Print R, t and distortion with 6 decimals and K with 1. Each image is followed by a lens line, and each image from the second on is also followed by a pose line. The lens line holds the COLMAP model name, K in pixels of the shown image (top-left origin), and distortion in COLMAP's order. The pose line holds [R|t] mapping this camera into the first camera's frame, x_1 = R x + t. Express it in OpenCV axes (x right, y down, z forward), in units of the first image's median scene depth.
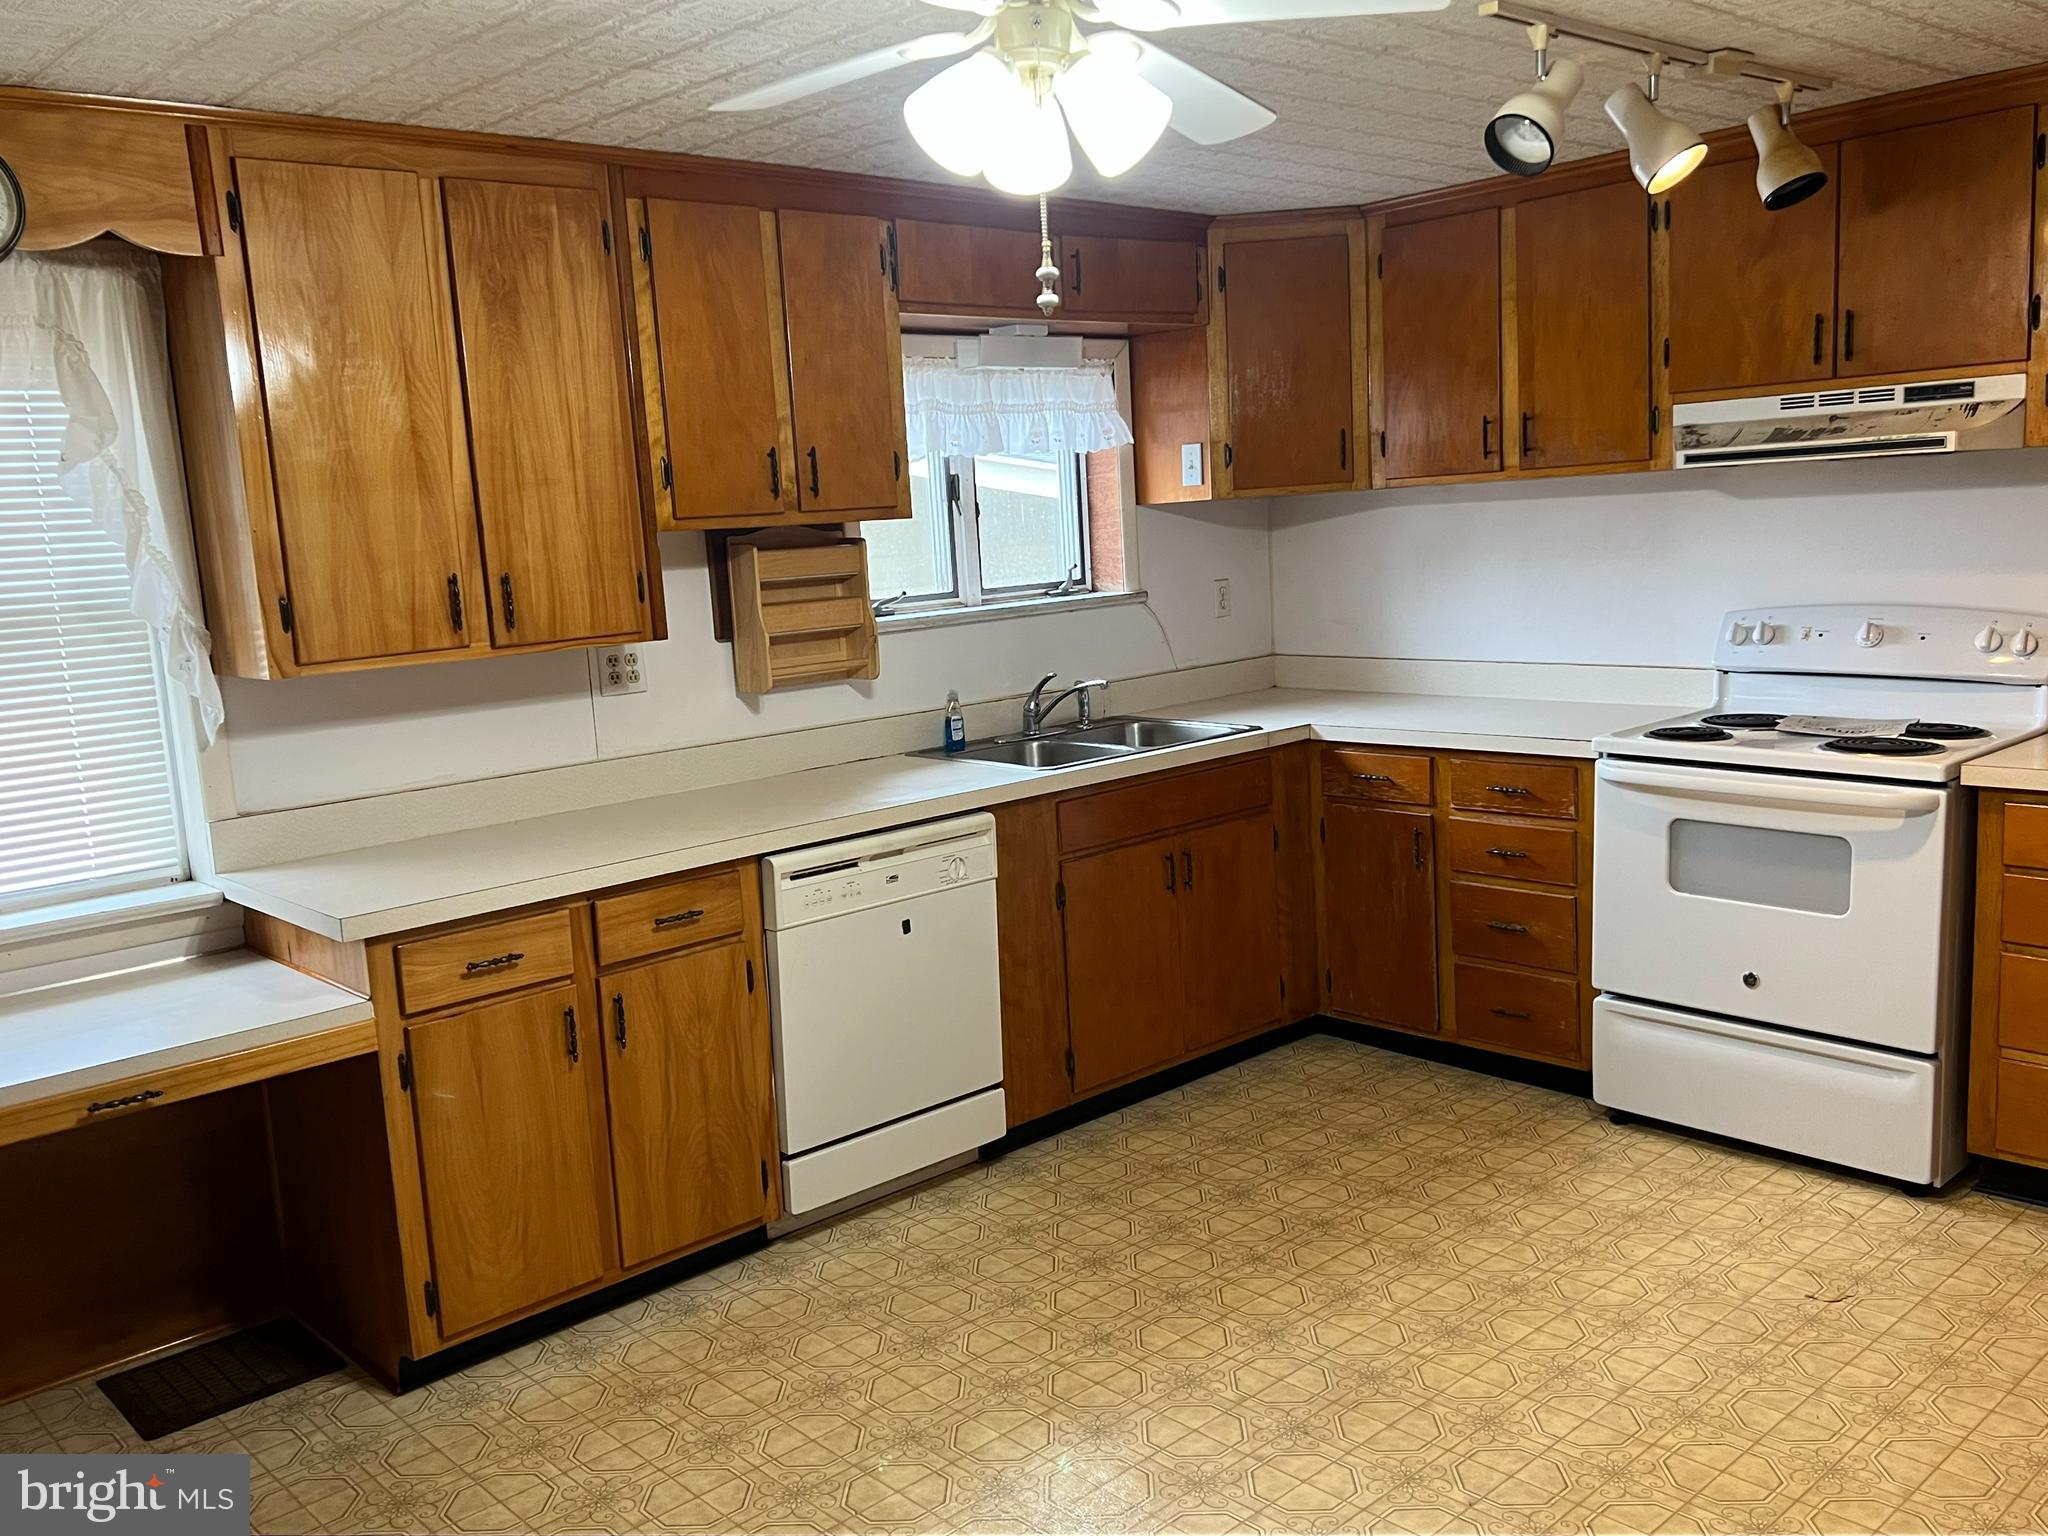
lens RADIAL K [[1758.3, 0, 1007.0], [0, 1758.3, 780.7], [0, 0, 1]] dist [0.054421, -0.053615]
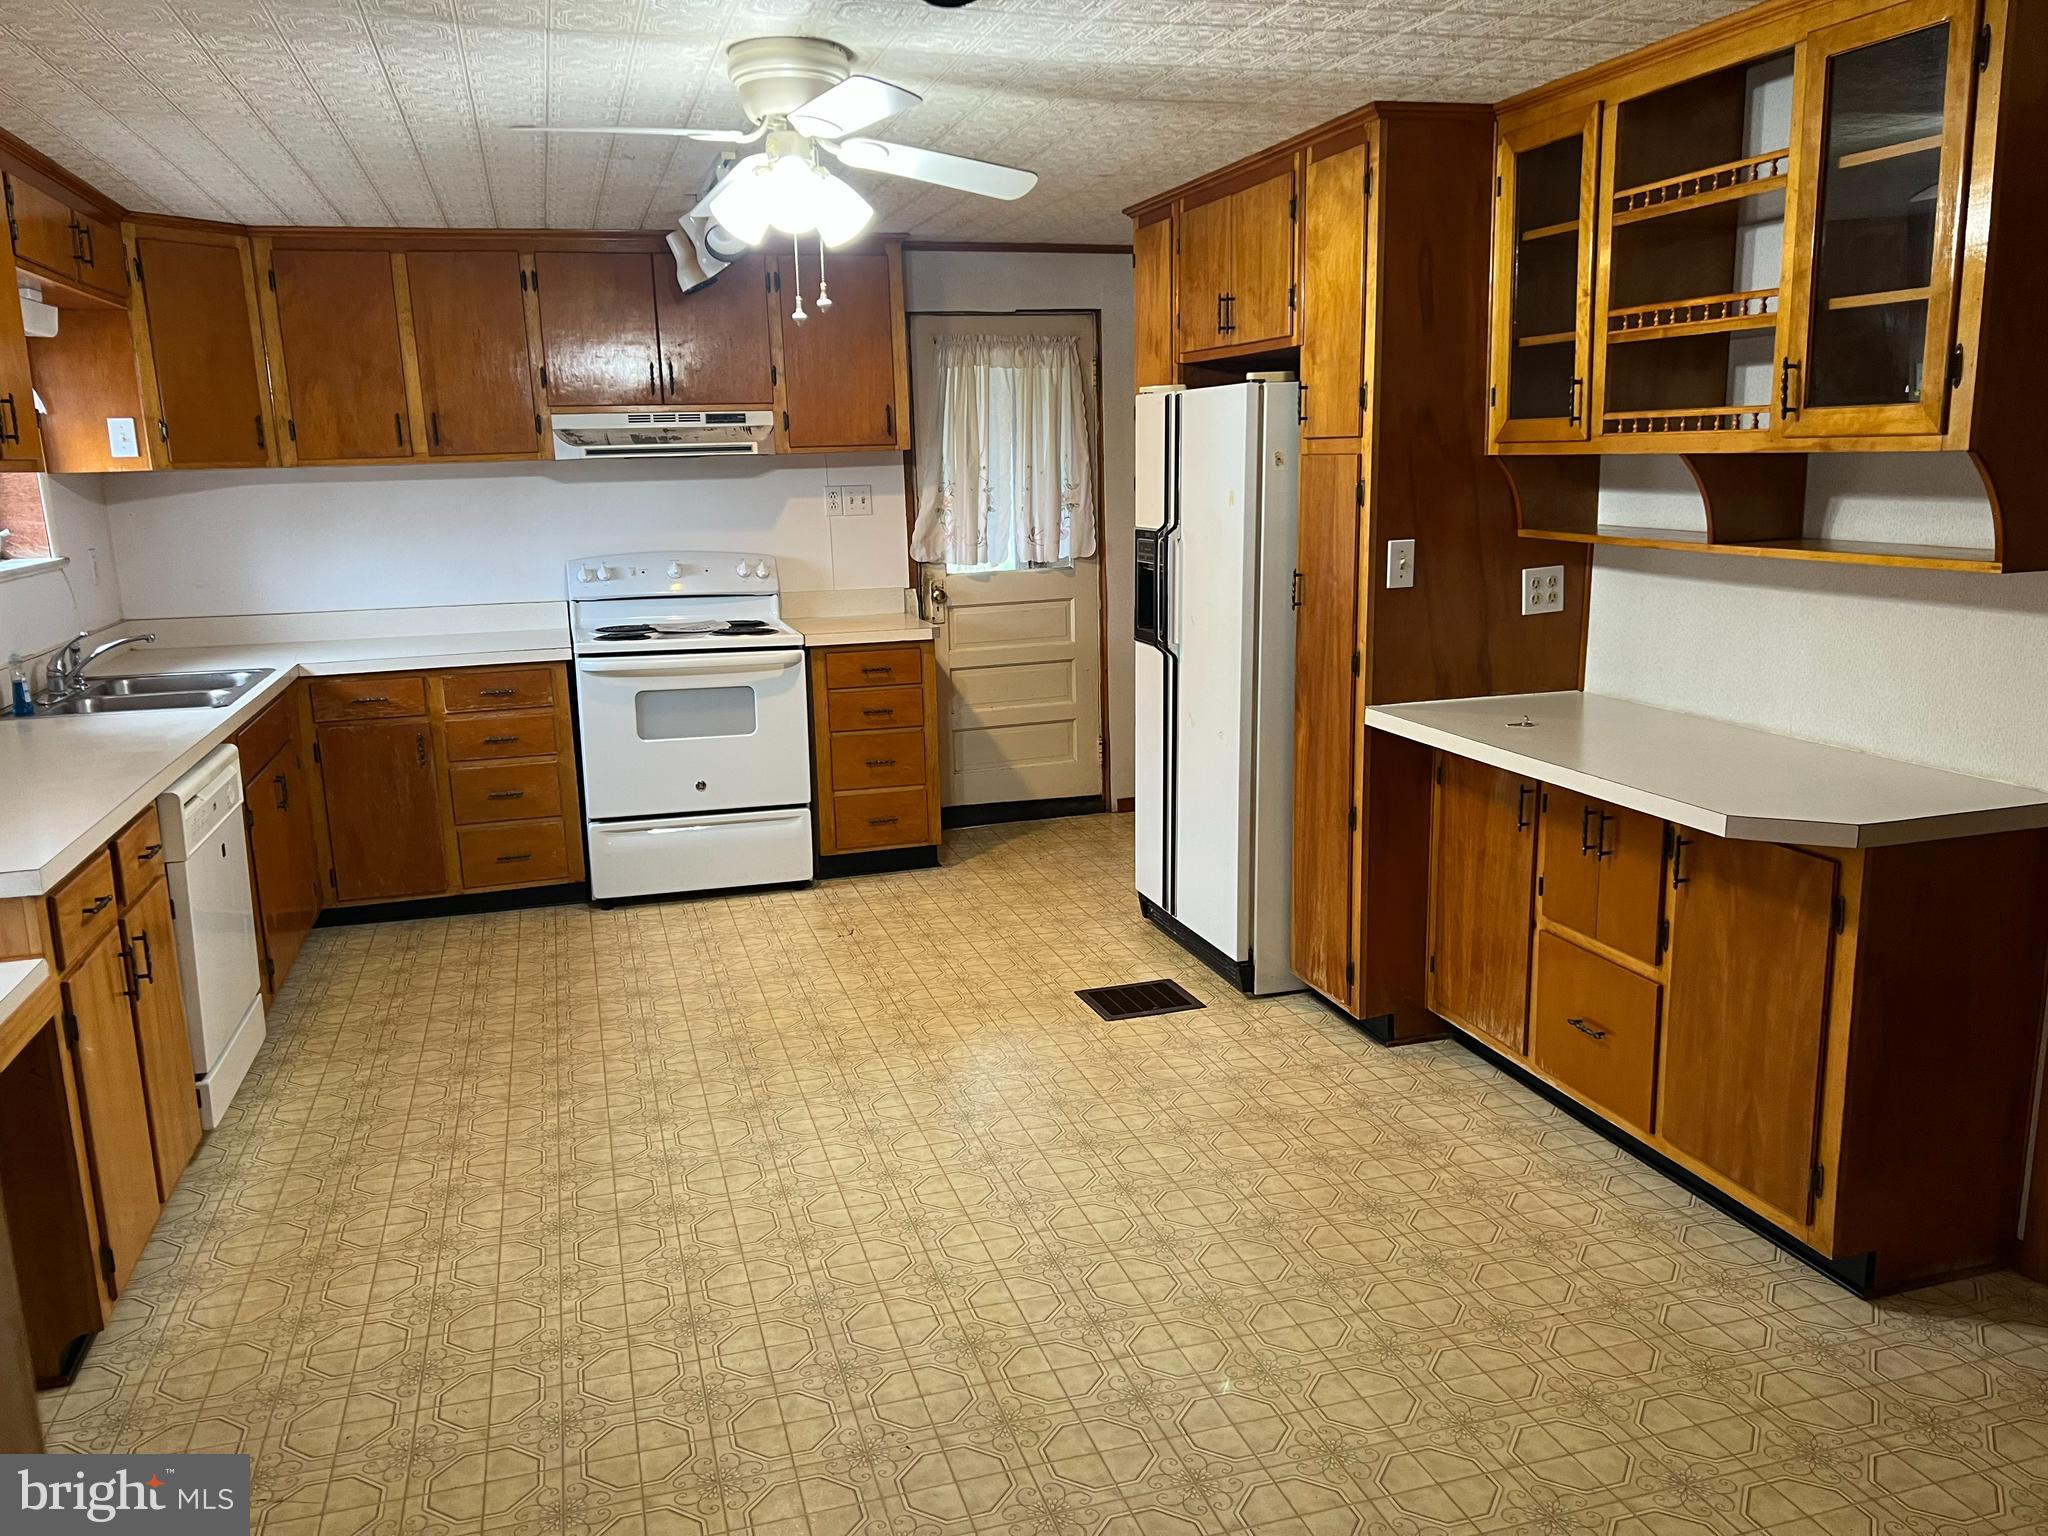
lens RADIAL K [[1537.3, 0, 1006.2], [0, 1537.3, 780.9], [0, 0, 1]] dist [0.071714, -0.073981]
pose [[0.440720, -0.143676, 0.886072, -0.687367], [0.142084, 0.985829, 0.089181, 0.024559], [-0.886328, 0.086593, 0.454889, 0.134036]]
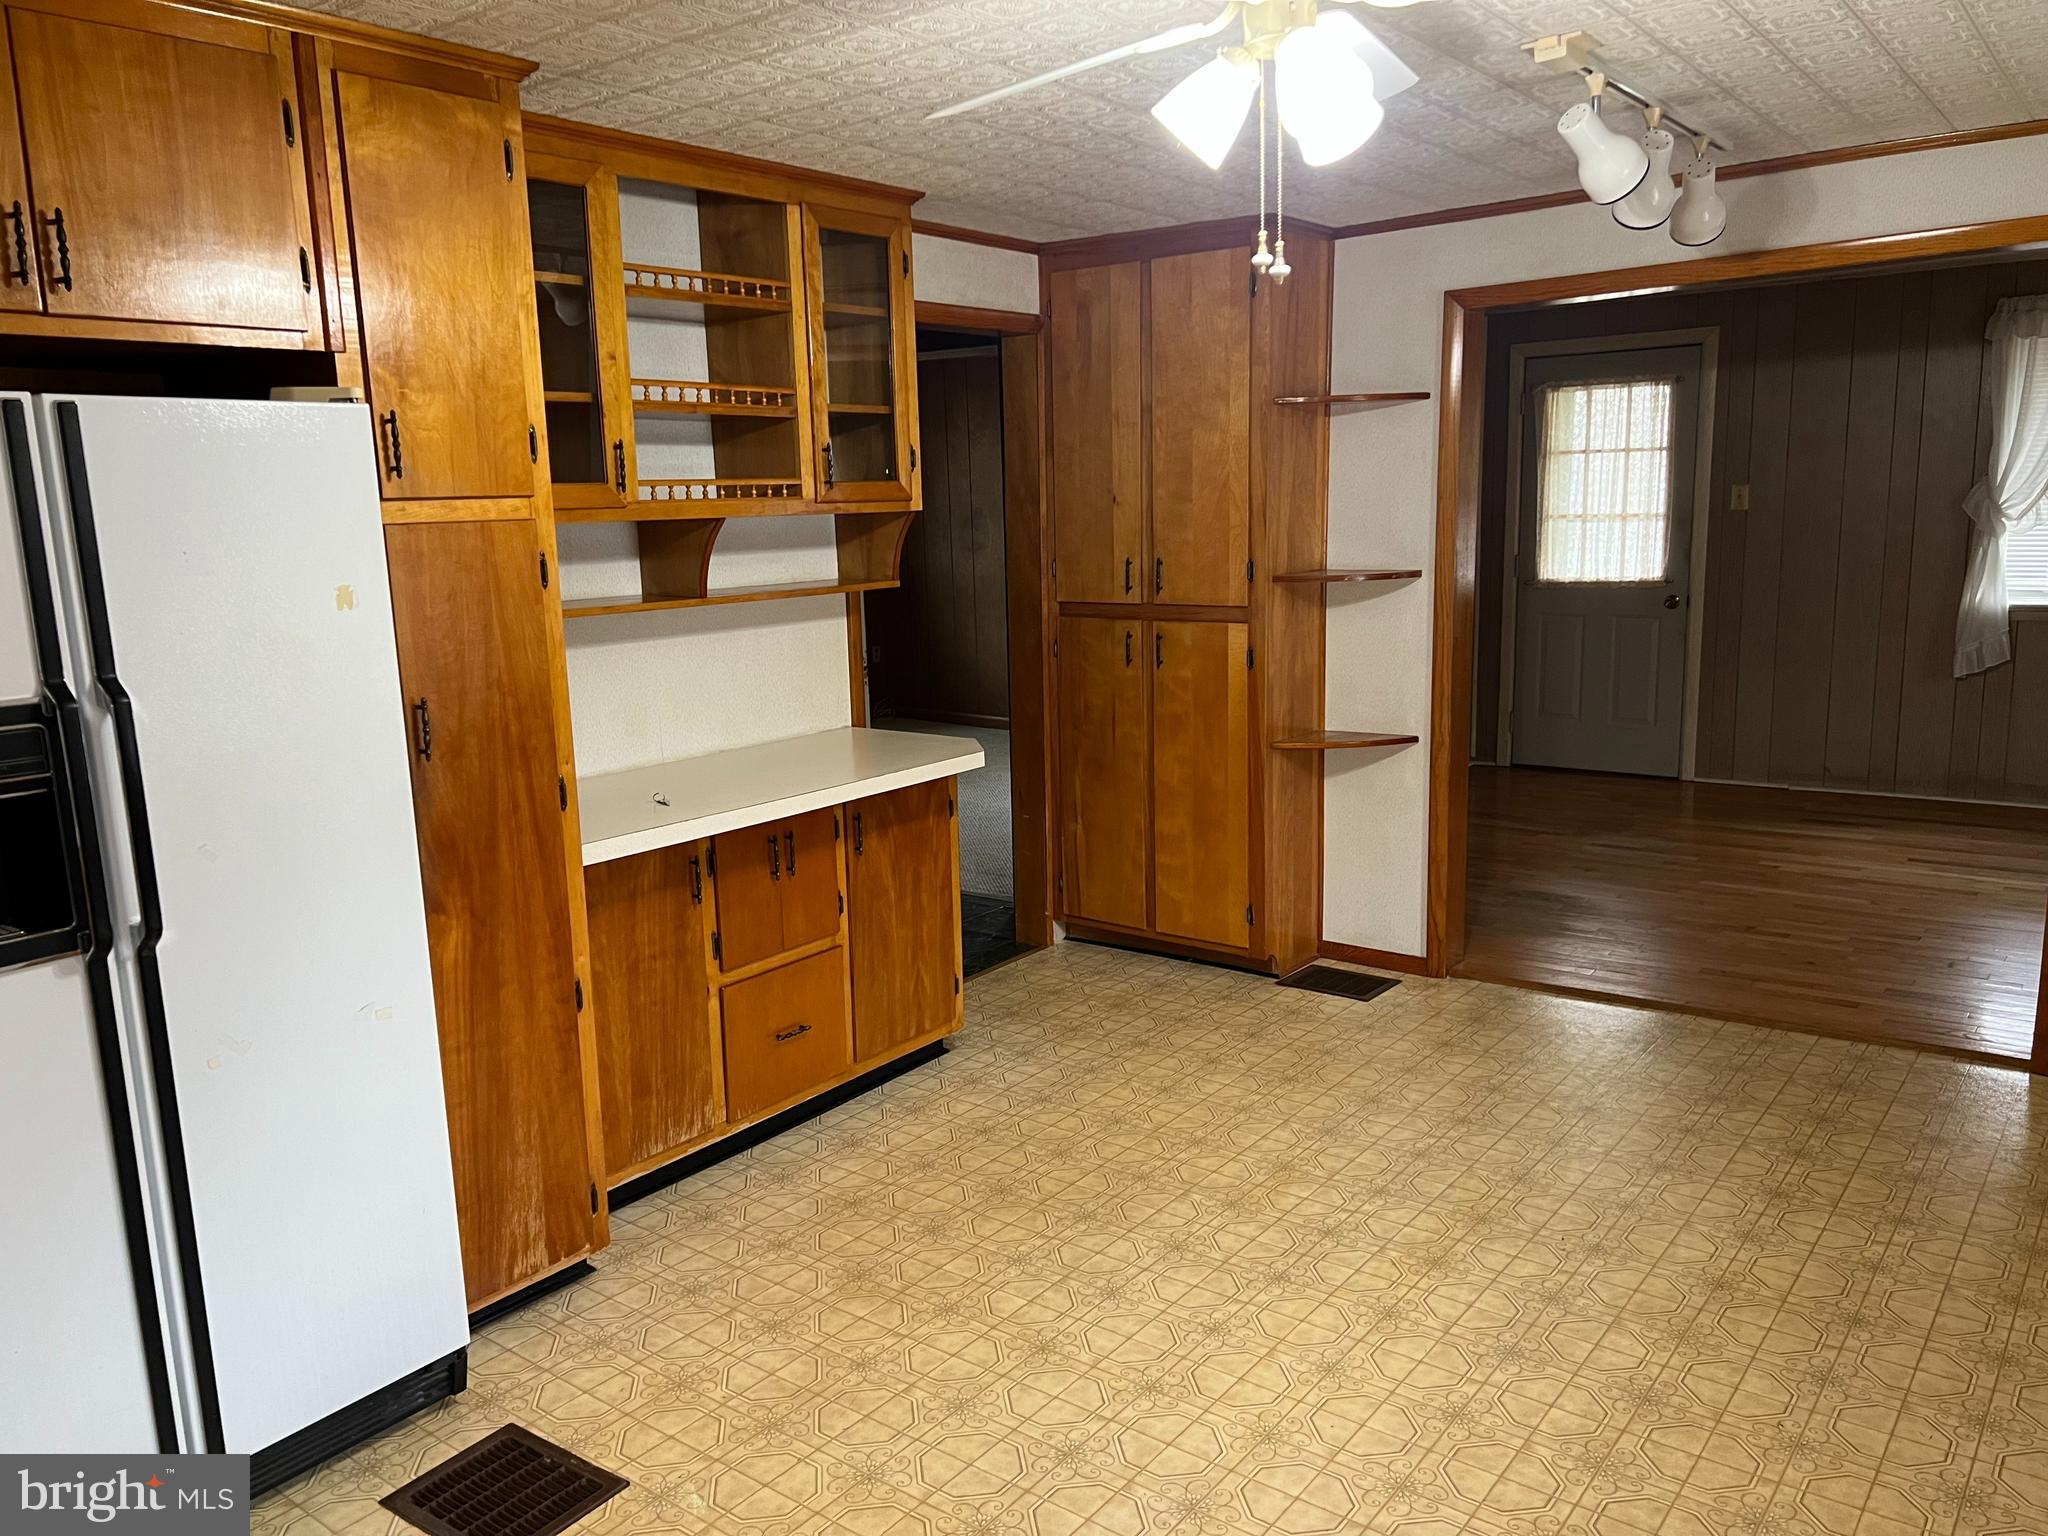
lens RADIAL K [[1537.3, 0, 1015.1], [0, 1537.3, 777.5], [0, 0, 1]] dist [0.071714, -0.073981]
pose [[-0.981473, 0.118028, -0.150928, 0.205731], [0.060360, 0.938091, 0.341089, -0.181101], [0.181843, 0.325660, -0.927836, 1.119708]]
